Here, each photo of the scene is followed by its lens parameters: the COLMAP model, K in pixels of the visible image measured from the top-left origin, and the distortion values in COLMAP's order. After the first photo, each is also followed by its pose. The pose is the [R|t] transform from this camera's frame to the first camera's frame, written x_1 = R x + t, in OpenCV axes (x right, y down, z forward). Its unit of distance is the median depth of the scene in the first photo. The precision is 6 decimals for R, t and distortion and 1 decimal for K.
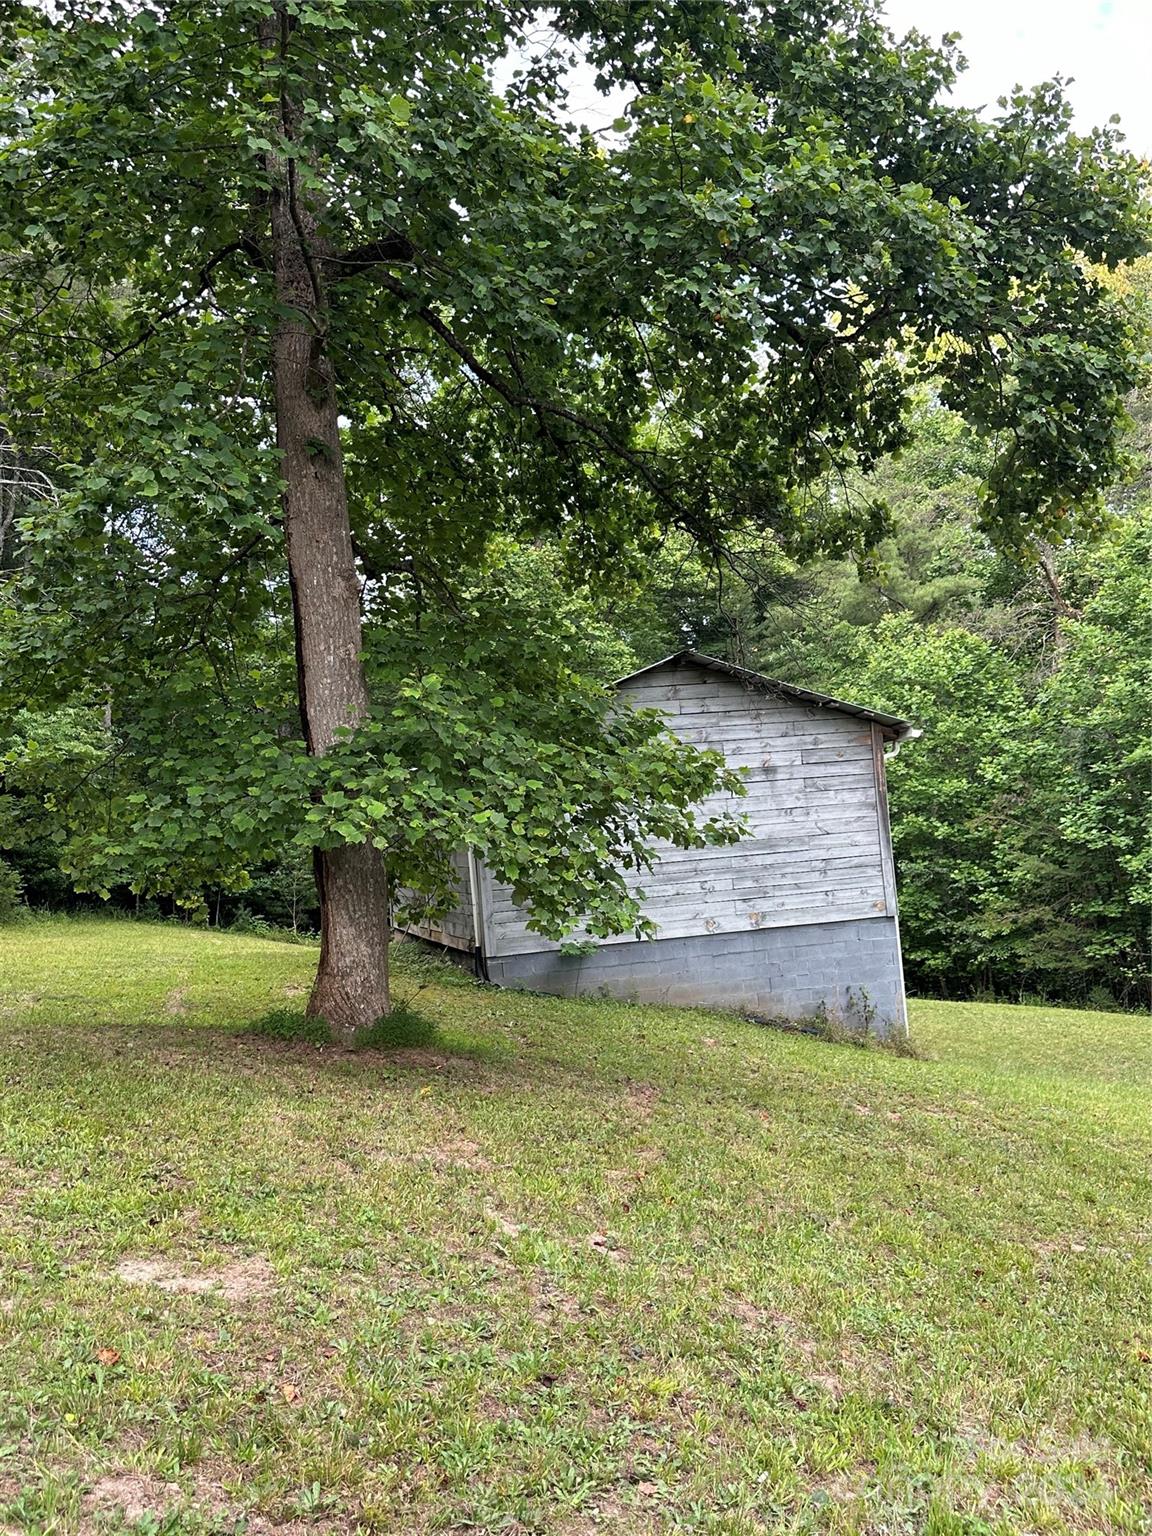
lens RADIAL K [[1431.1, 0, 580.9], [0, 1431.1, 767.9], [0, 0, 1]] dist [-0.005399, 0.000000]
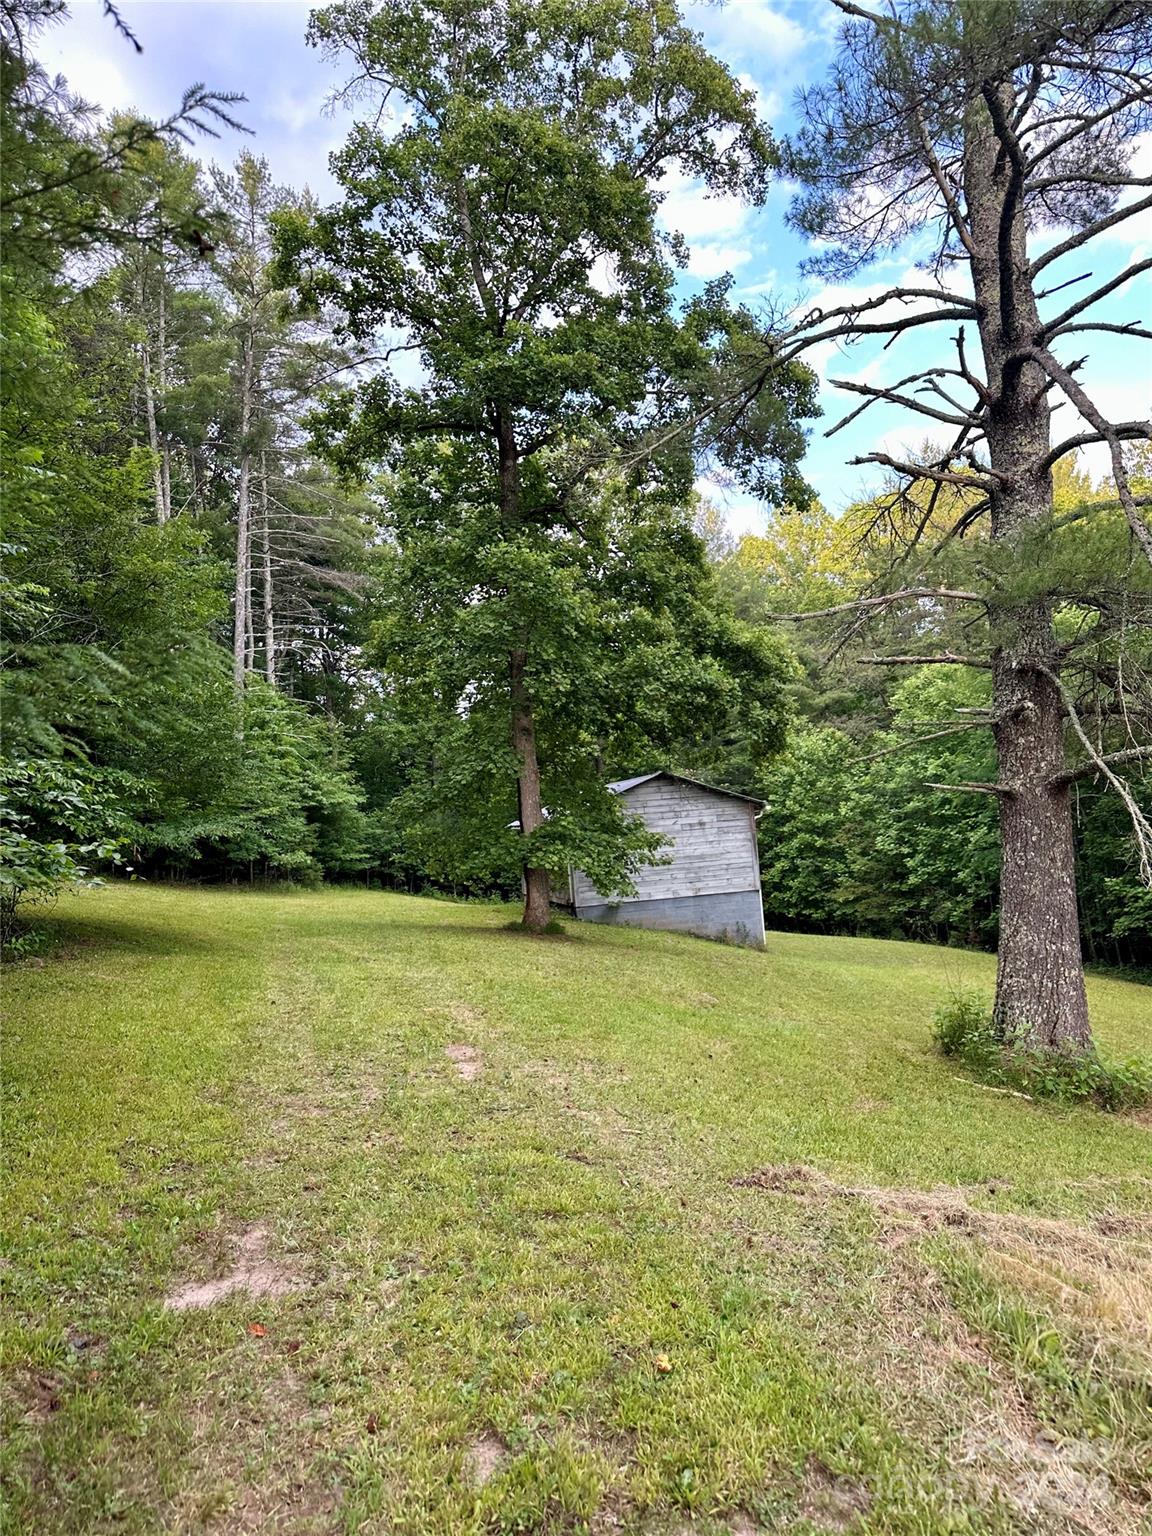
lens RADIAL K [[1071.7, 0, 568.9], [0, 1071.7, 767.3], [0, 0, 1]] dist [0.008662, 0.000502]
pose [[0.998743, -0.000335, -0.050116, 0.006453], [-0.000066, 0.999968, -0.007988, -0.055973], [0.050117, 0.007982, 0.998711, -0.516802]]
